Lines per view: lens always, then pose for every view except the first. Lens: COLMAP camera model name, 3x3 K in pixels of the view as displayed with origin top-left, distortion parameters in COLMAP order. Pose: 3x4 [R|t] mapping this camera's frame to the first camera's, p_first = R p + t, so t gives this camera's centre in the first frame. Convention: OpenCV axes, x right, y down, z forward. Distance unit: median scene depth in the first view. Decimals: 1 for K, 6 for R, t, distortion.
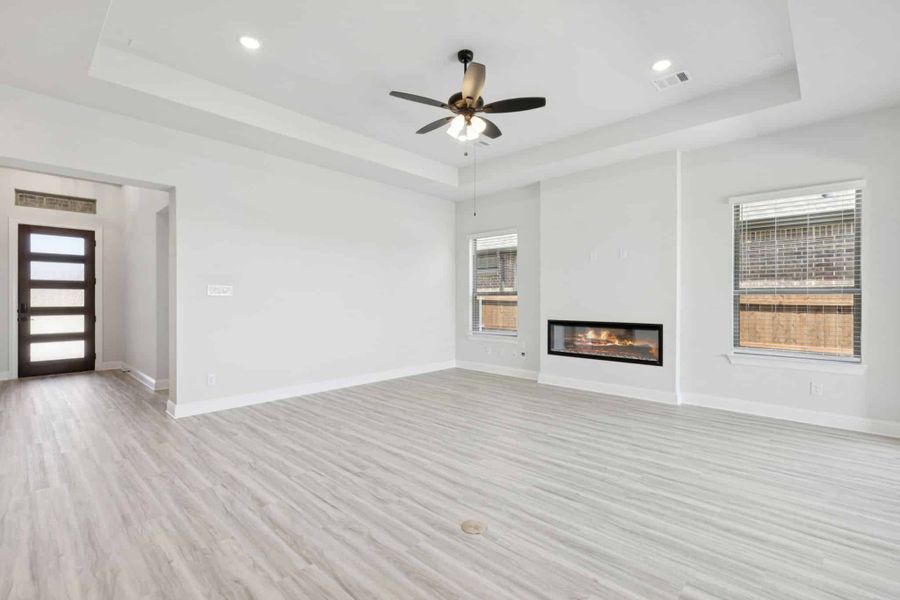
lens RADIAL K [[407.6, 0, 452.9], [0, 407.6, 299.6], [0, 0, 1]] dist [0.003154, -0.001217]
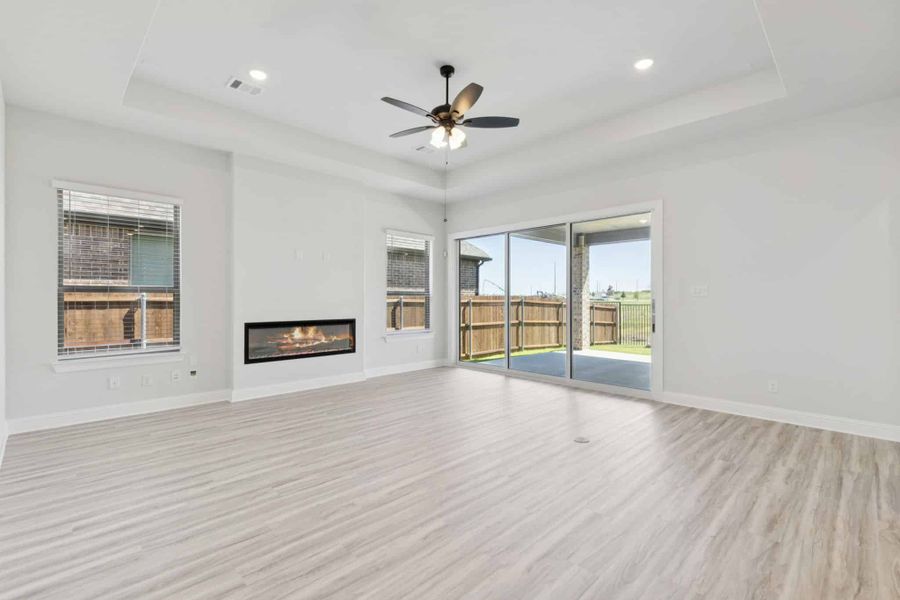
lens RADIAL K [[407.6, 0, 450.8], [0, 407.6, 305.6], [0, 0, 1]] dist [0.003154, -0.001217]
pose [[0.039337, -0.016528, 0.999089, -0.780620], [-0.001731, 0.999861, 0.016608, -0.002080], [-0.999225, -0.002383, 0.039302, 0.717797]]
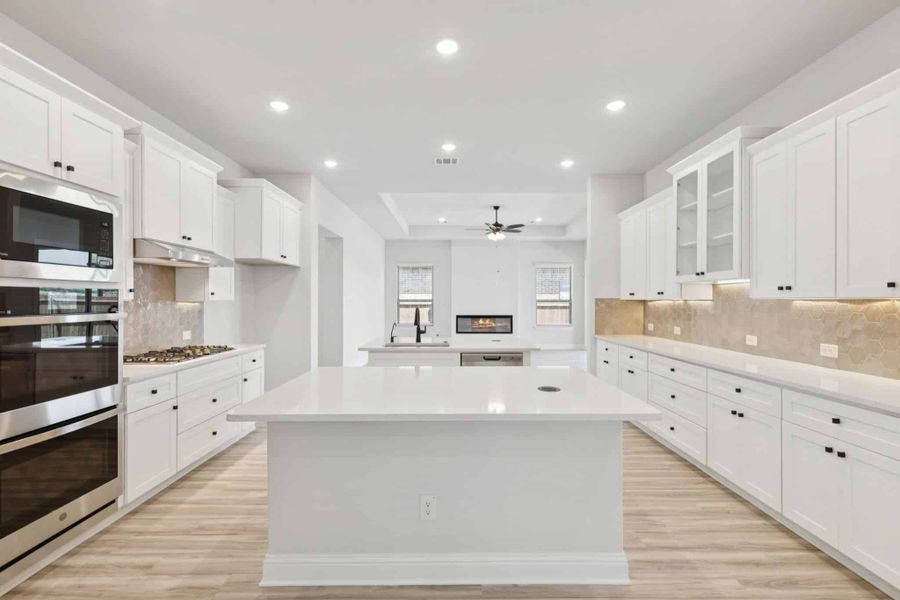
lens RADIAL K [[407.6, 0, 452.1], [0, 407.6, 302.6], [0, 0, 1]] dist [0.003154, -0.001217]
pose [[0.730364, -0.001798, 0.683056, -1.398519], [-0.002231, 0.999985, 0.005018, -0.022409], [-0.683054, -0.005189, 0.730349, -0.465237]]
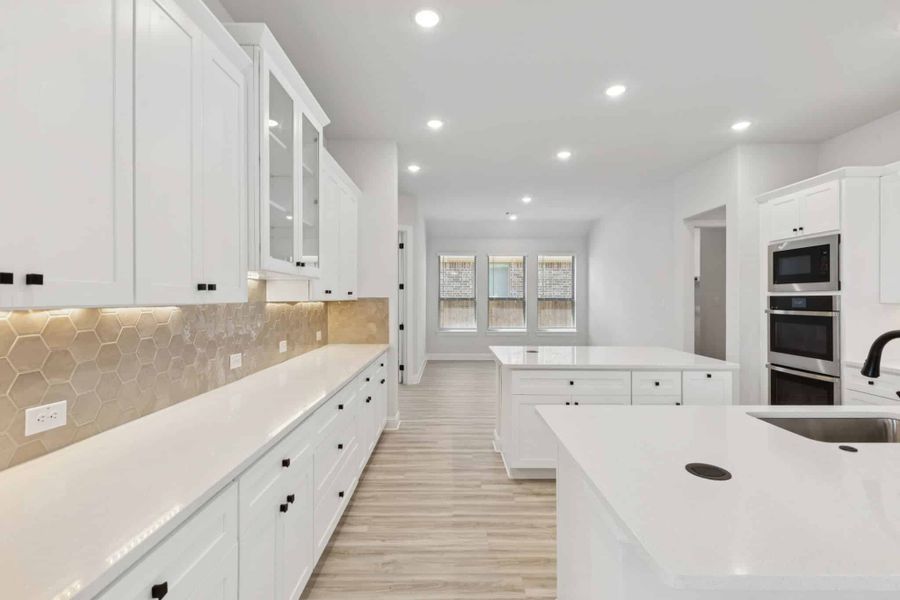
lens RADIAL K [[407.6, 0, 455.4], [0, 407.6, 298.4], [0, 0, 1]] dist [0.003154, -0.001217]
pose [[-0.725748, 0.001130, -0.687959, -0.306311], [-0.000094, 0.999998, 0.001742, -0.032261], [0.687960, 0.001329, -0.725747, 0.297981]]
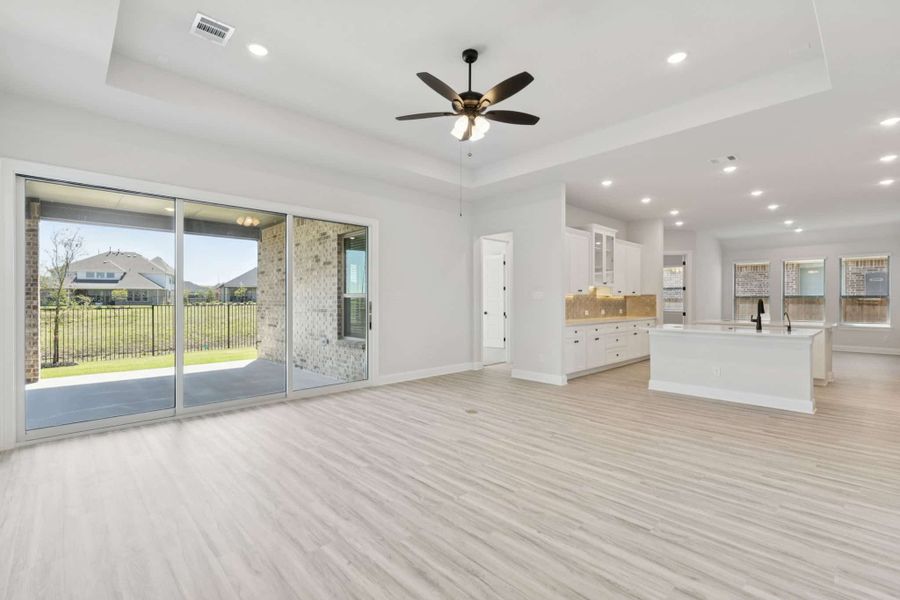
lens RADIAL K [[407.6, 0, 453.9], [0, 407.6, 299.2], [0, 0, 1]] dist [0.003154, -0.001217]
pose [[-0.998441, 0.001201, 0.055810, 0.011085], [0.000966, 0.999991, -0.004235, -0.001811], [-0.055814, -0.004175, -0.998432, 1.508925]]
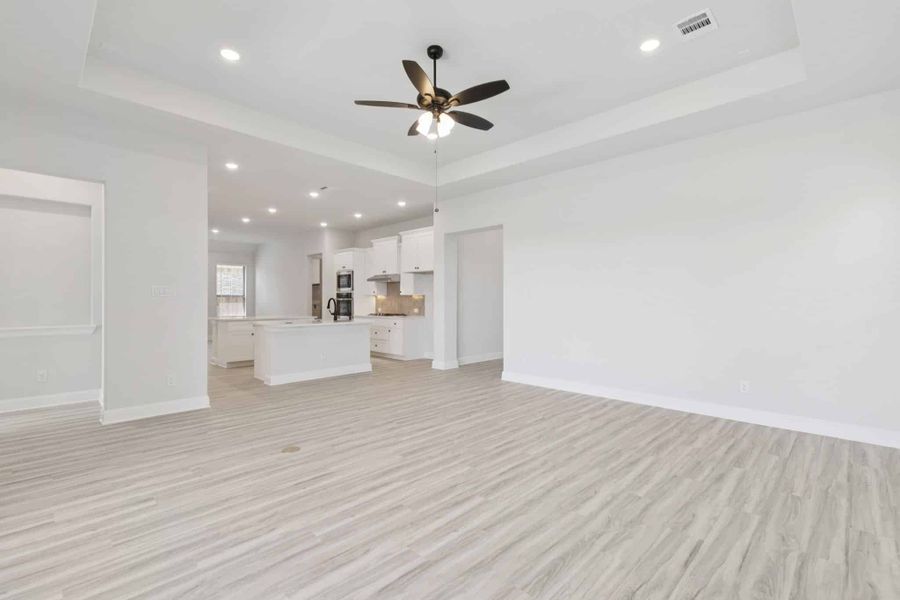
lens RADIAL K [[407.6, 0, 450.4], [0, 407.6, 293.1], [0, 0, 1]] dist [0.003154, -0.001217]
pose [[-0.027945, -0.014273, -0.999508, 0.771168], [0.000136, 0.999898, -0.014283, -0.003008], [0.999609, -0.000535, -0.027940, 0.806267]]
